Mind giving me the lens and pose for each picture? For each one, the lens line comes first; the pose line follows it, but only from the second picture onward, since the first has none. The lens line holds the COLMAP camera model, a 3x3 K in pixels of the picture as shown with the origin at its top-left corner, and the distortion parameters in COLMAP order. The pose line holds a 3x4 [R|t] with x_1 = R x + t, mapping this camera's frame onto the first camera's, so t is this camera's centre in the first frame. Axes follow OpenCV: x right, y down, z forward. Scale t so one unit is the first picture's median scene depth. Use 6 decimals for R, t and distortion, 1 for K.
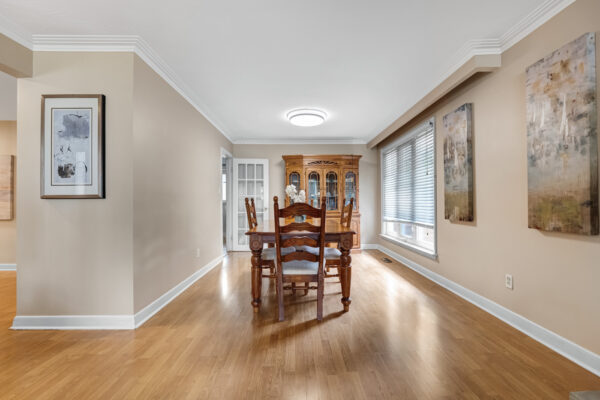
lens RADIAL K [[247.9, 0, 304.4], [0, 247.9, 200.4], [0, 0, 1]] dist [-0.016149, 0.001957]
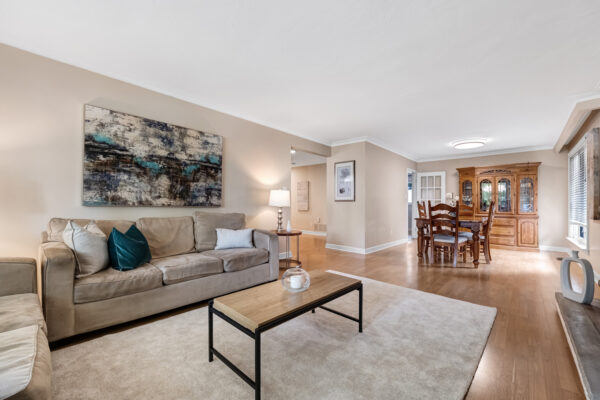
lens RADIAL K [[247.9, 0, 301.0], [0, 247.9, 201.0], [0, 0, 1]] dist [-0.016149, 0.001957]
pose [[0.717242, 0.003502, -0.696815, 0.452509], [-0.009663, 0.999941, -0.004920, 0.005401], [0.696757, 0.010262, 0.717234, -0.975135]]
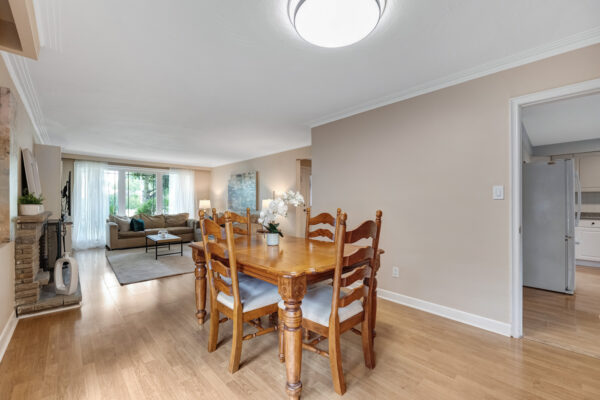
lens RADIAL K [[247.9, 0, 301.3], [0, 247.9, 198.5], [0, 0, 1]] dist [-0.016149, 0.001957]
pose [[-0.742304, -0.005728, -0.670038, 0.513140], [0.008904, 0.999791, -0.018412, -0.034232], [0.670004, -0.019634, -0.742098, 1.903592]]
